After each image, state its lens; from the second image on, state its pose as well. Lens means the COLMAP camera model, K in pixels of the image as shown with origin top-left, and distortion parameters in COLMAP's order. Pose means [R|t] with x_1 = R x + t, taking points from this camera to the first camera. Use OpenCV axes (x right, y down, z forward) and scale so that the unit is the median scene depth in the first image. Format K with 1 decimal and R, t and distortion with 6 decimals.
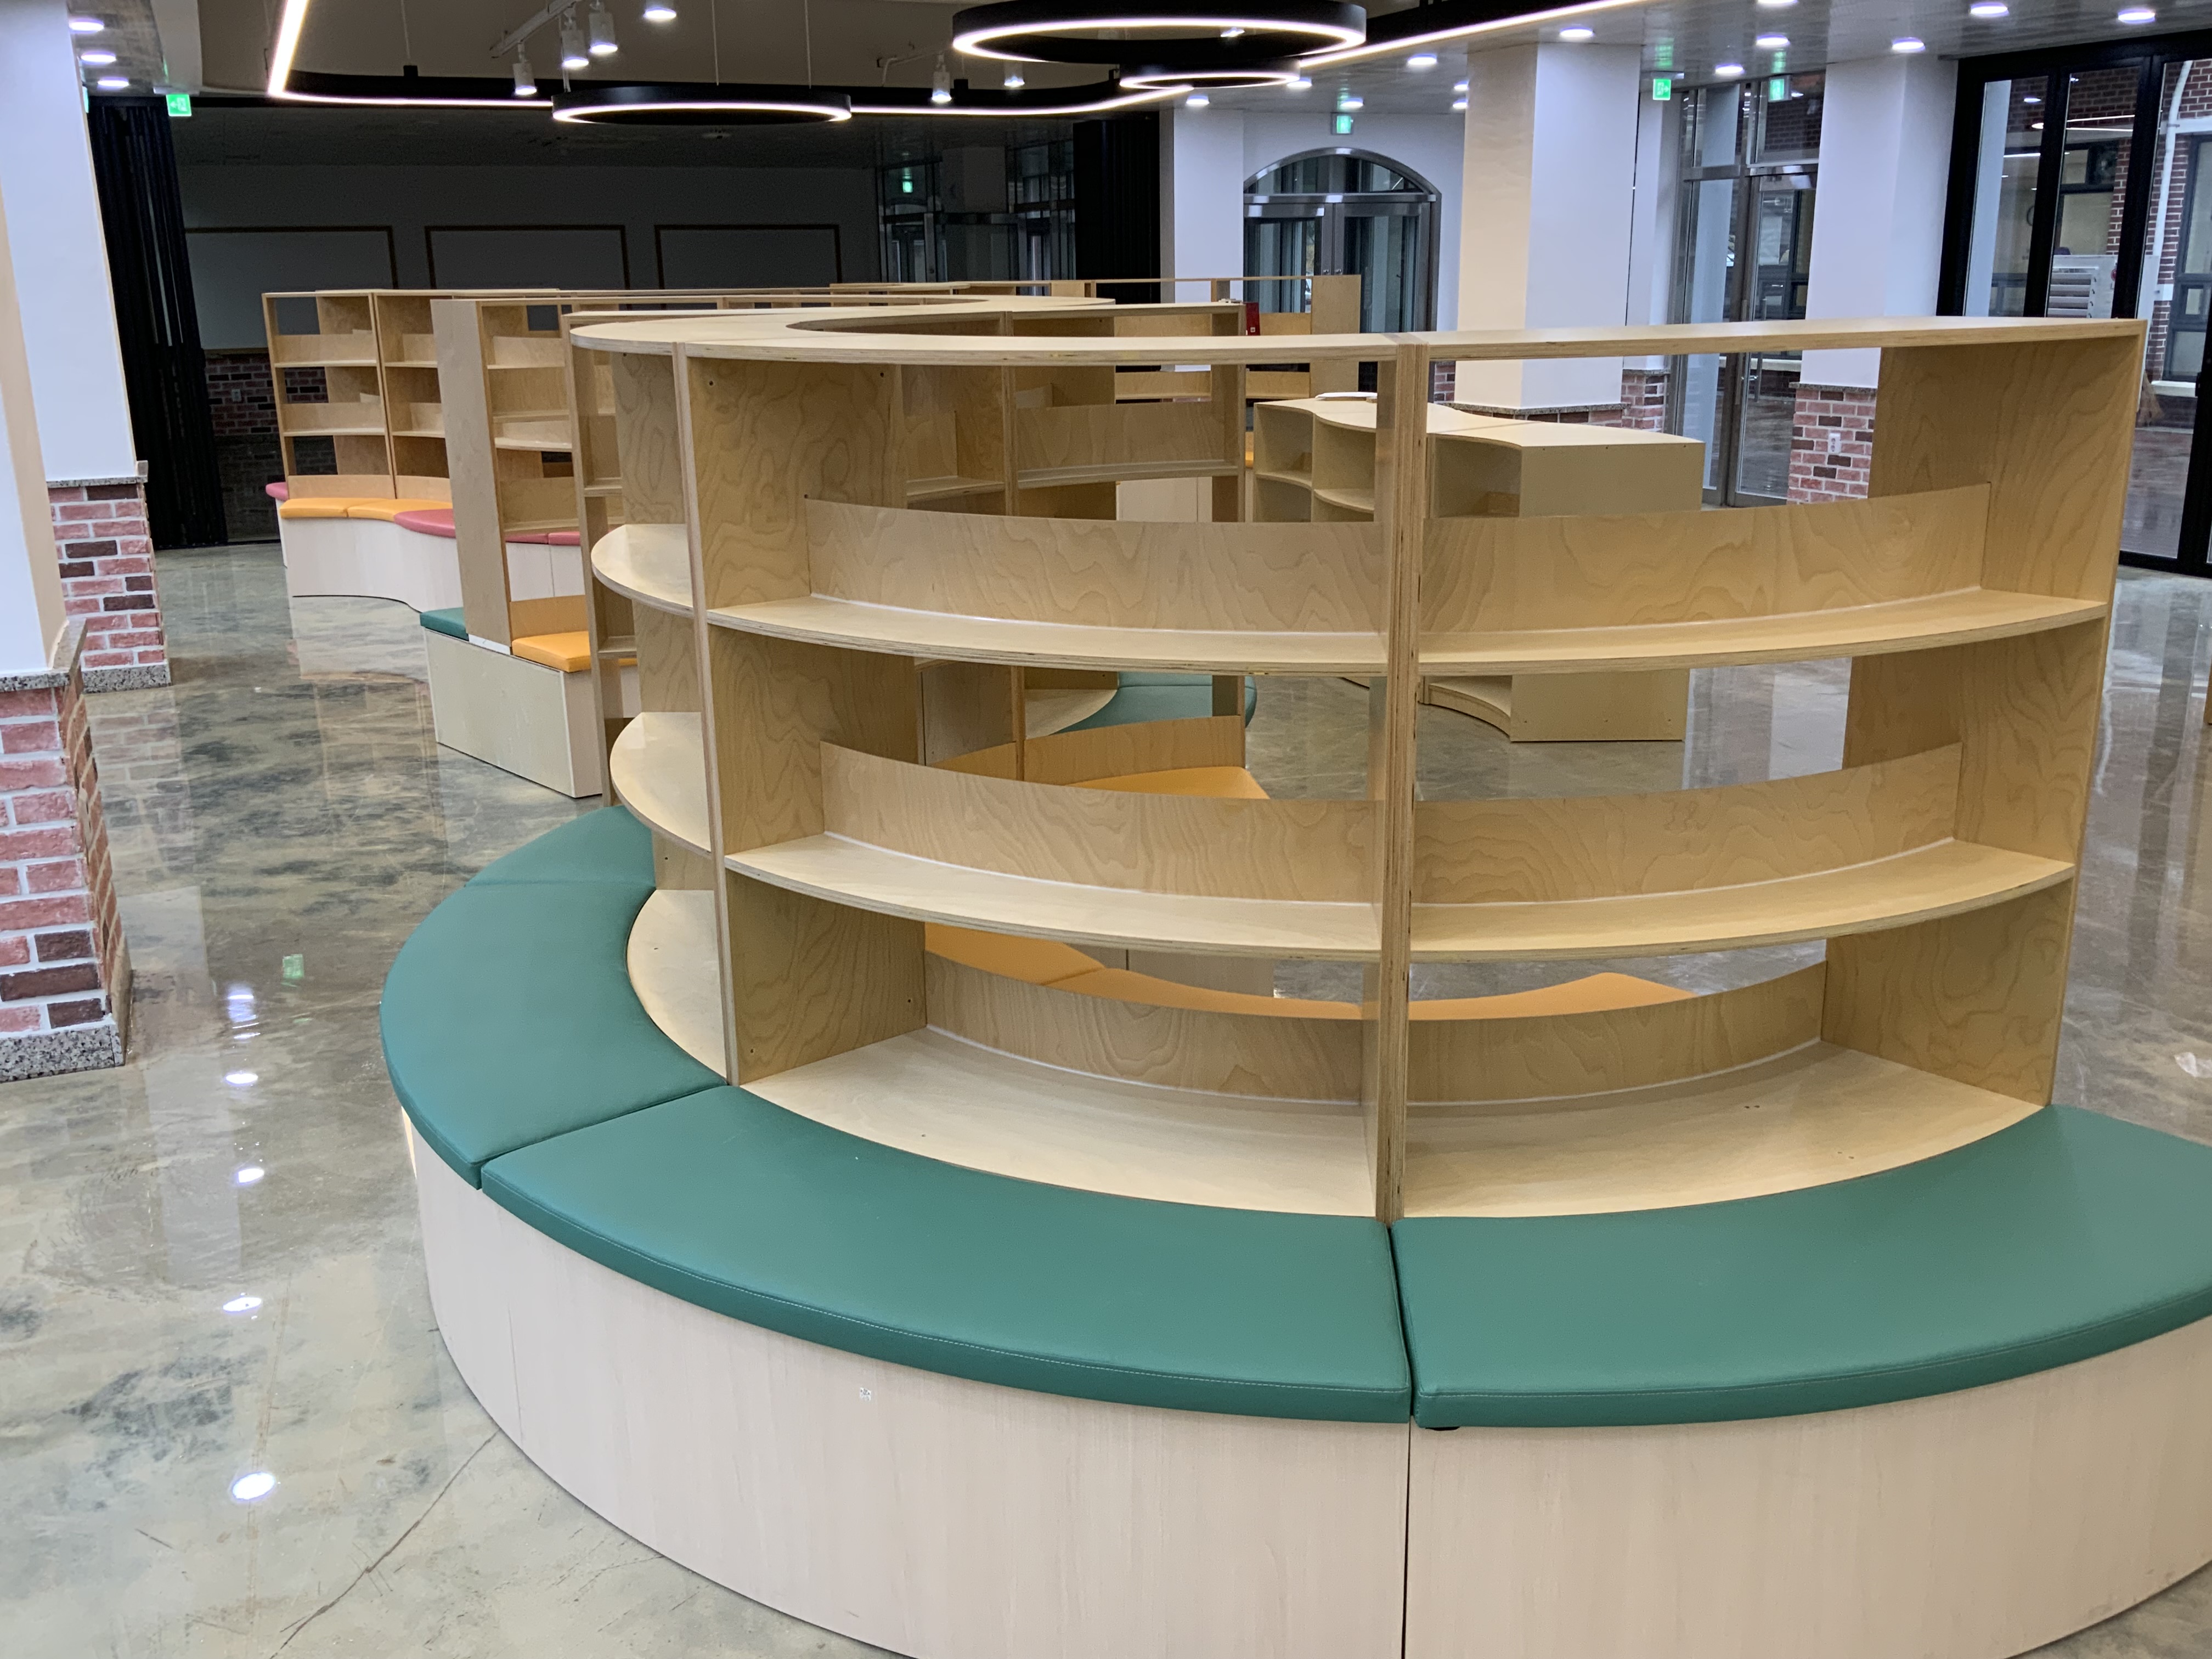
lens RADIAL K [[1976.0, 0, 1100.0], [0, 1976.0, 829.5], [0, 0, 1]] dist [0.022323, -0.068105]
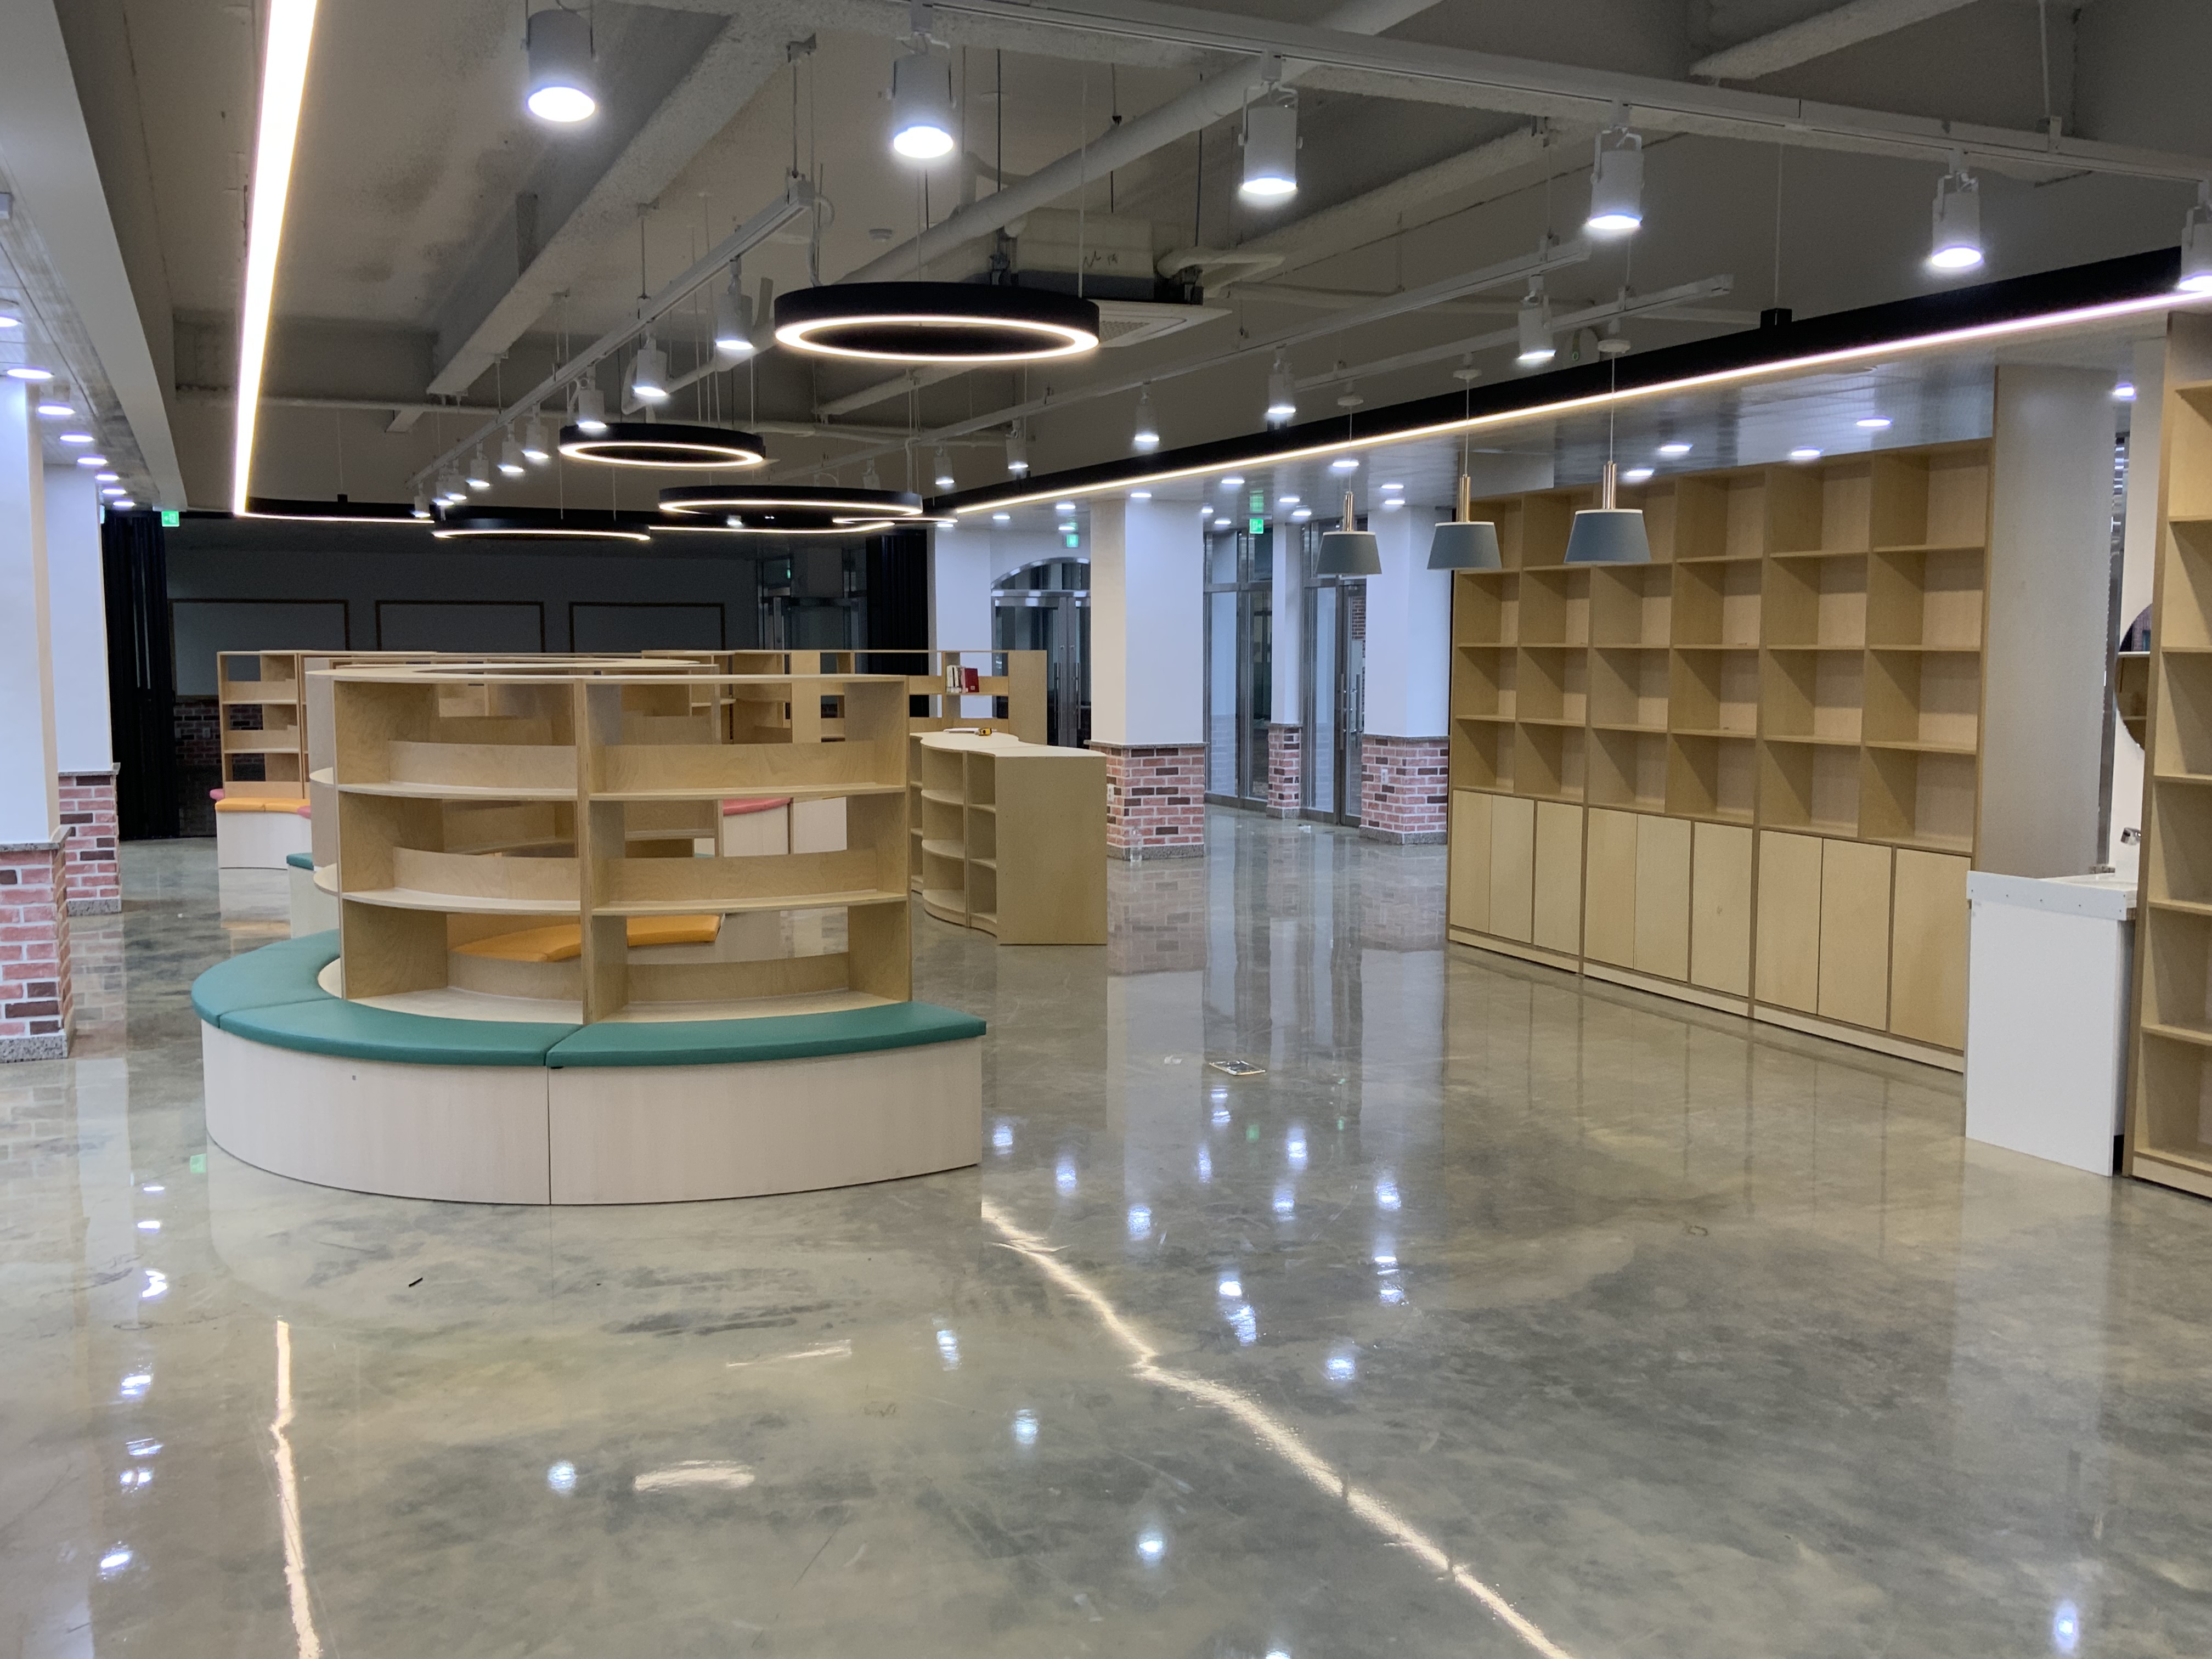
lens RADIAL K [[1976.0, 0, 1127.1], [0, 1976.0, 823.1], [0, 0, 1]] dist [0.022323, -0.068105]
pose [[0.999643, 0.012832, 0.023447, 0.209172], [-0.008320, 0.983027, -0.183275, 0.109799], [-0.025401, 0.183014, 0.982782, -0.409189]]
